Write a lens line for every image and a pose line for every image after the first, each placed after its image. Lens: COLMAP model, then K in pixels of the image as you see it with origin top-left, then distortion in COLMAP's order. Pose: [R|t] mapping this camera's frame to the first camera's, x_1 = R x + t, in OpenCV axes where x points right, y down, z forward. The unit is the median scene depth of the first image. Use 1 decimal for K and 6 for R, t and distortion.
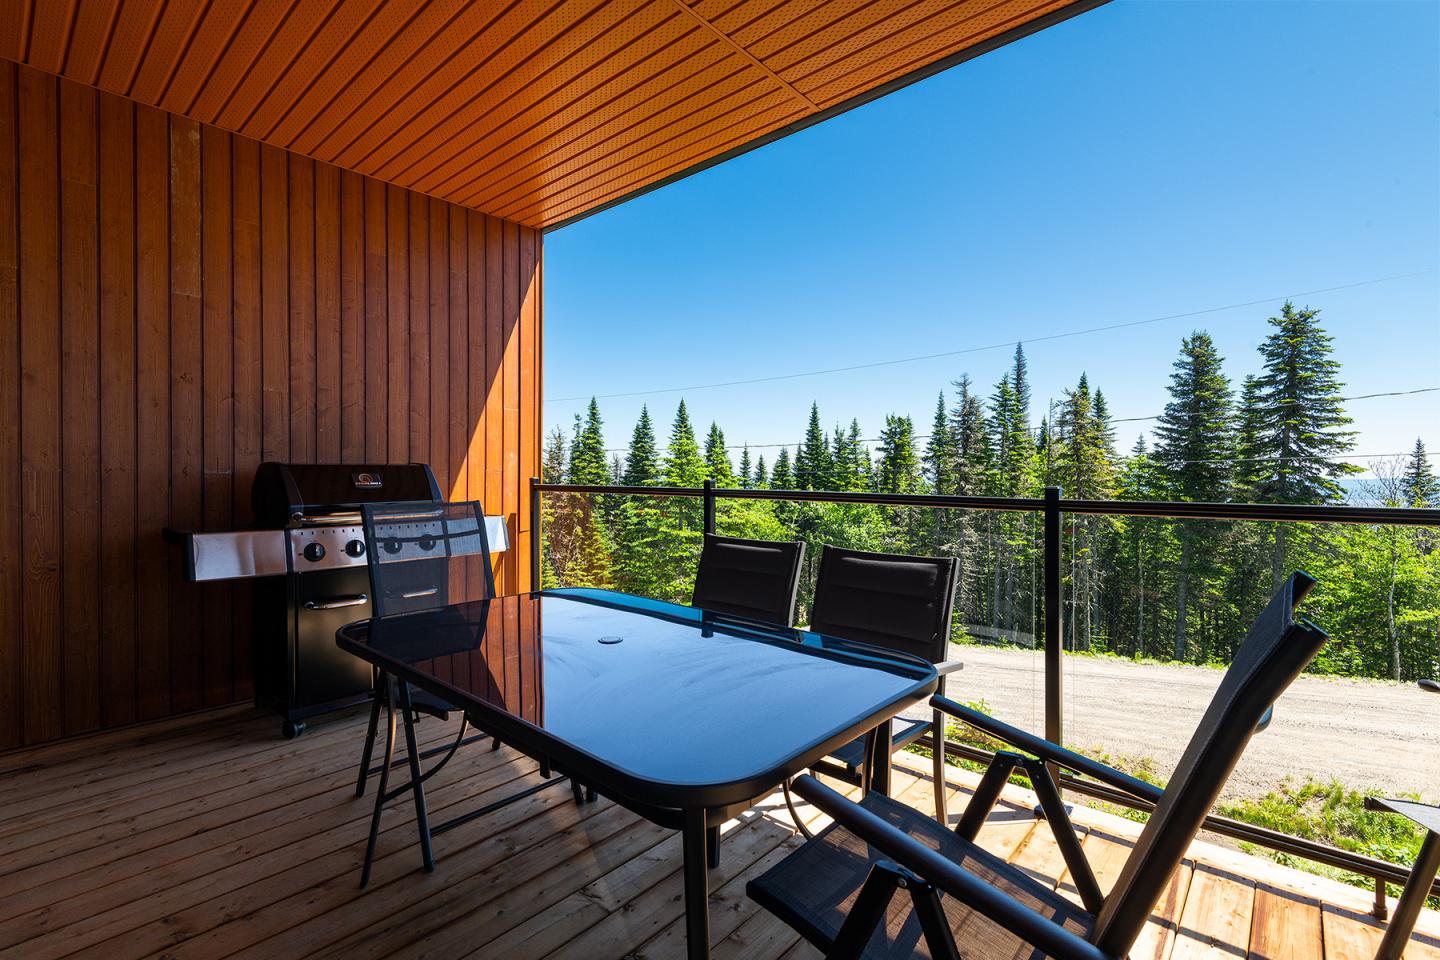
lens RADIAL K [[652.2, 0, 718.7], [0, 652.2, 474.7], [0, 0, 1]] dist [0.000302, -0.000233]
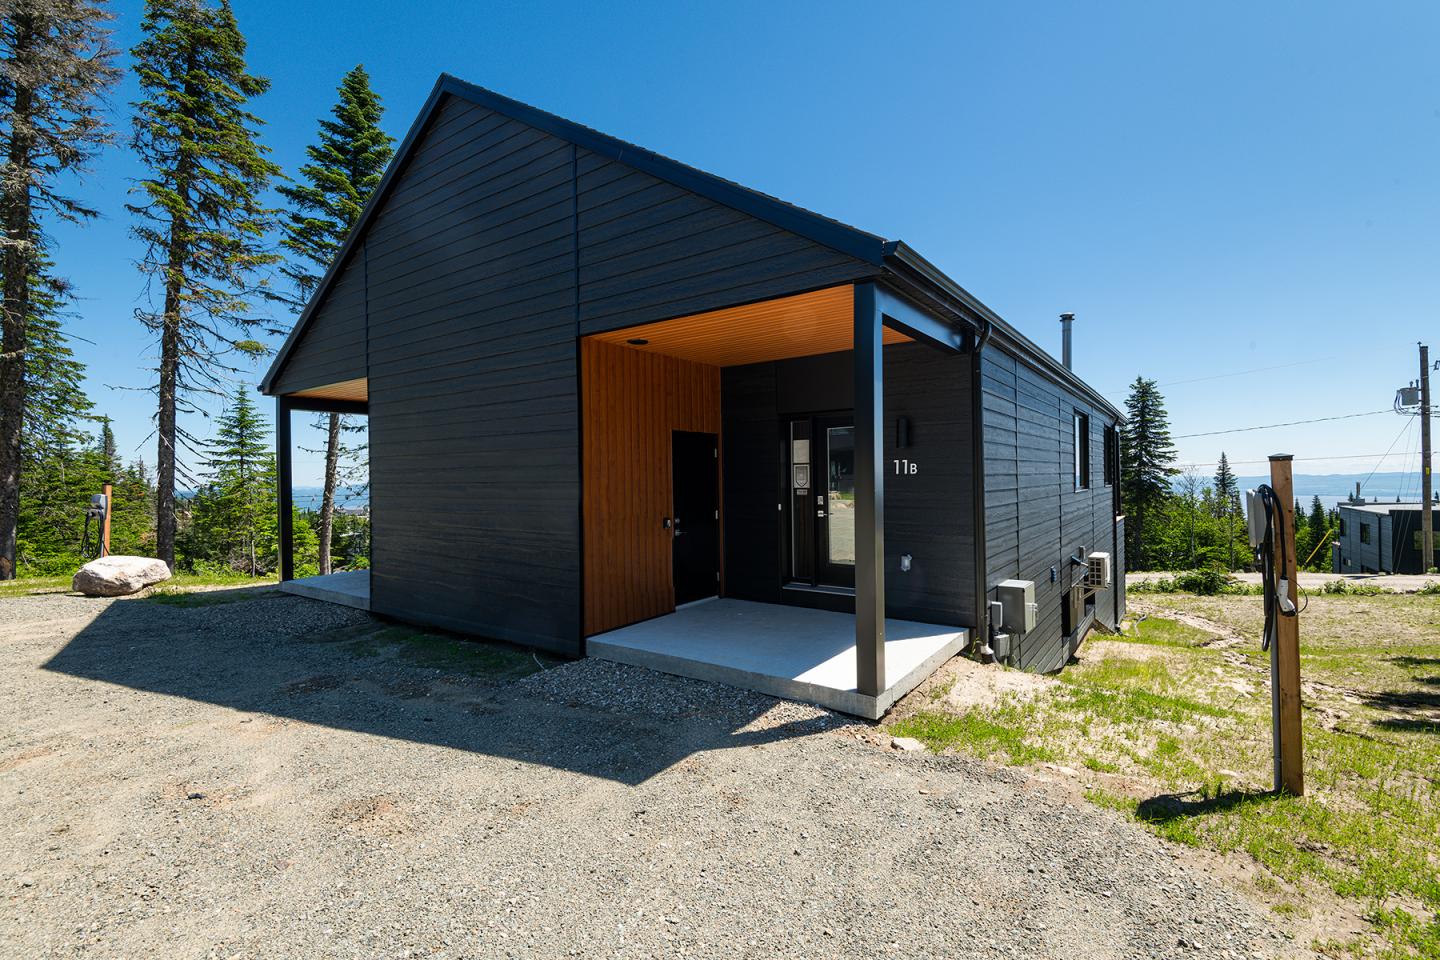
lens RADIAL K [[649.0, 0, 726.6], [0, 649.0, 476.4], [0, 0, 1]] dist [0.029773, -0.016419]
pose [[0.994038, -0.020612, 0.107072, -0.371909], [0.022111, 0.999673, -0.012827, -0.000333], [-0.106773, 0.015118, 0.994168, -0.553893]]
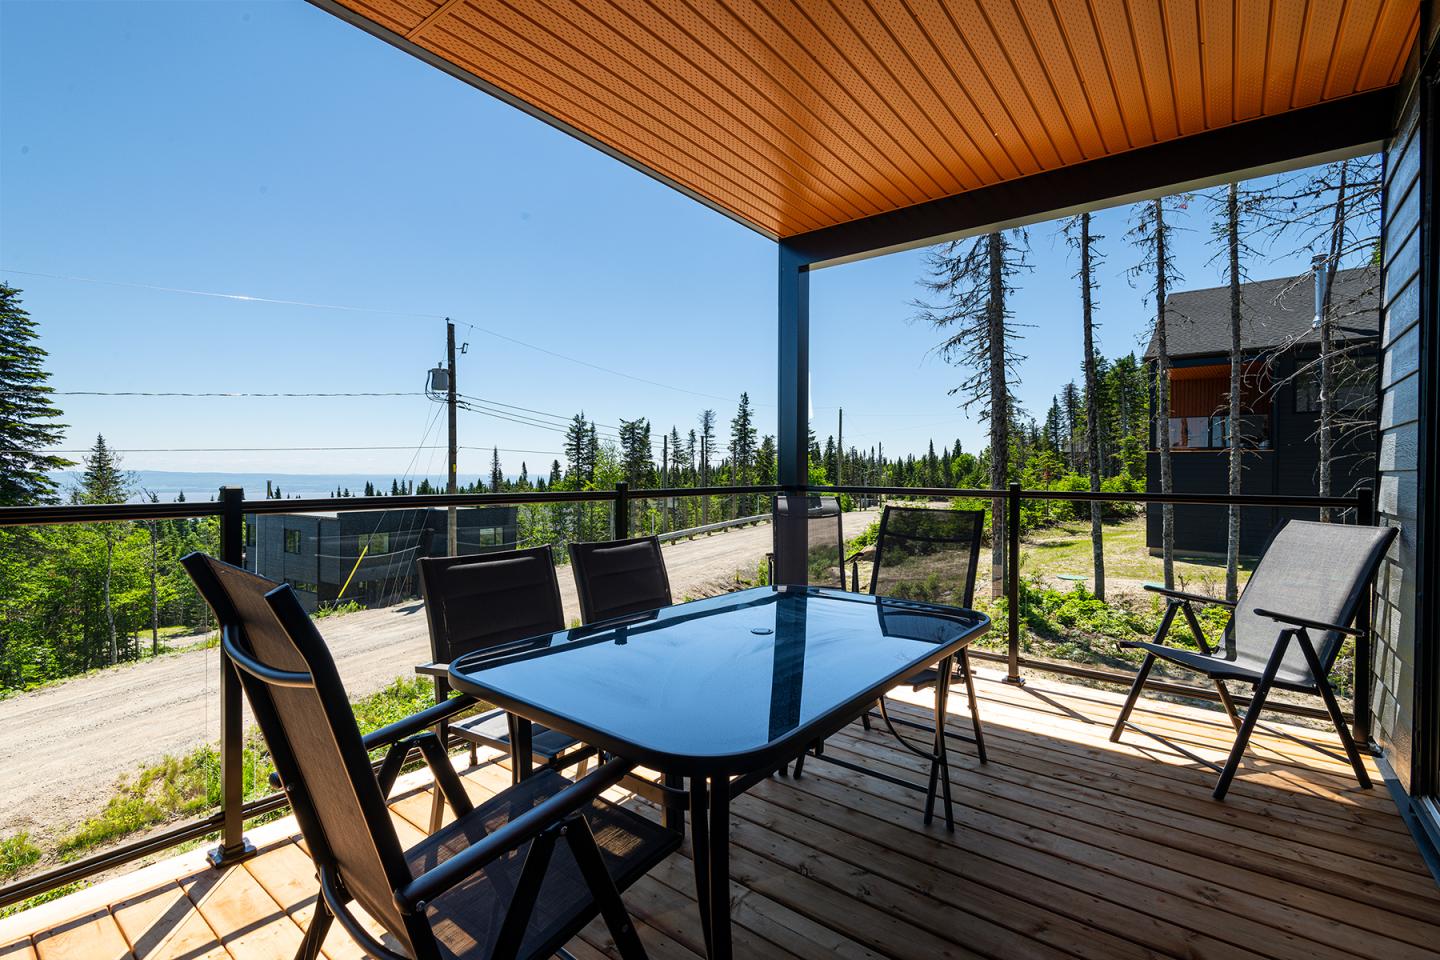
lens RADIAL K [[649.0, 0, 726.6], [0, 649.0, 476.4], [0, 0, 1]] dist [0.029773, -0.016419]
pose [[-0.061403, -0.016653, 0.997974, -0.064524], [0.003250, 0.999852, 0.016884, -0.001207], [-0.998108, 0.004280, -0.061339, 0.056841]]
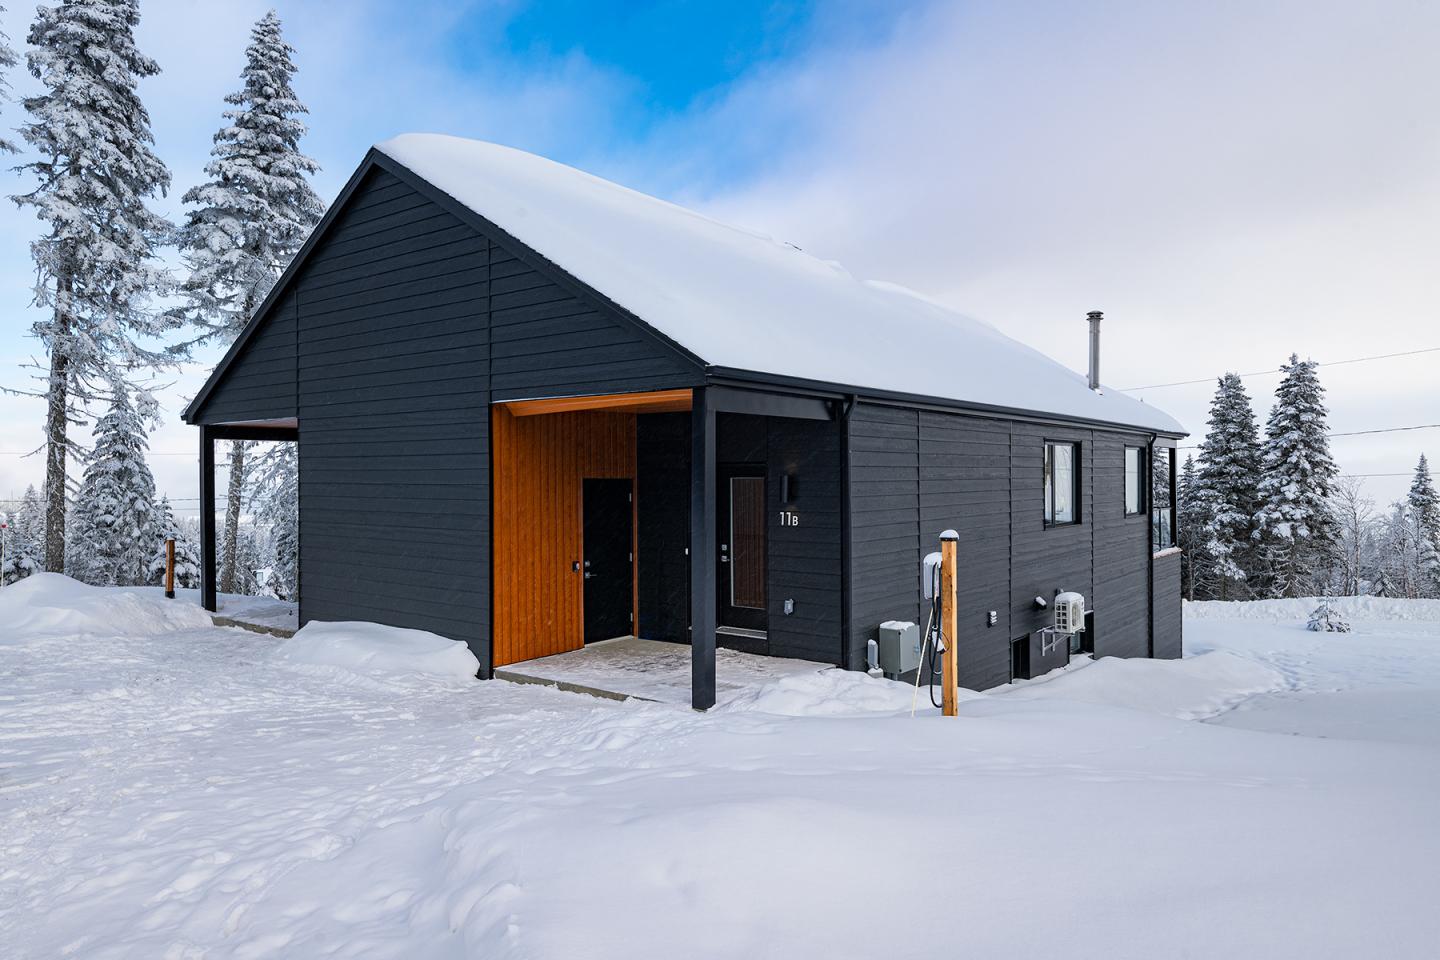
lens RADIAL K [[936.4, 0, 720.0], [0, 936.4, 480.0], [0, 0, 1]] dist [0.022450, -0.002263]
pose [[0.997746, -0.013364, 0.065767, -0.333807], [0.013869, 0.999878, -0.007240, -0.018178], [-0.065662, 0.008135, 0.997809, -0.692754]]
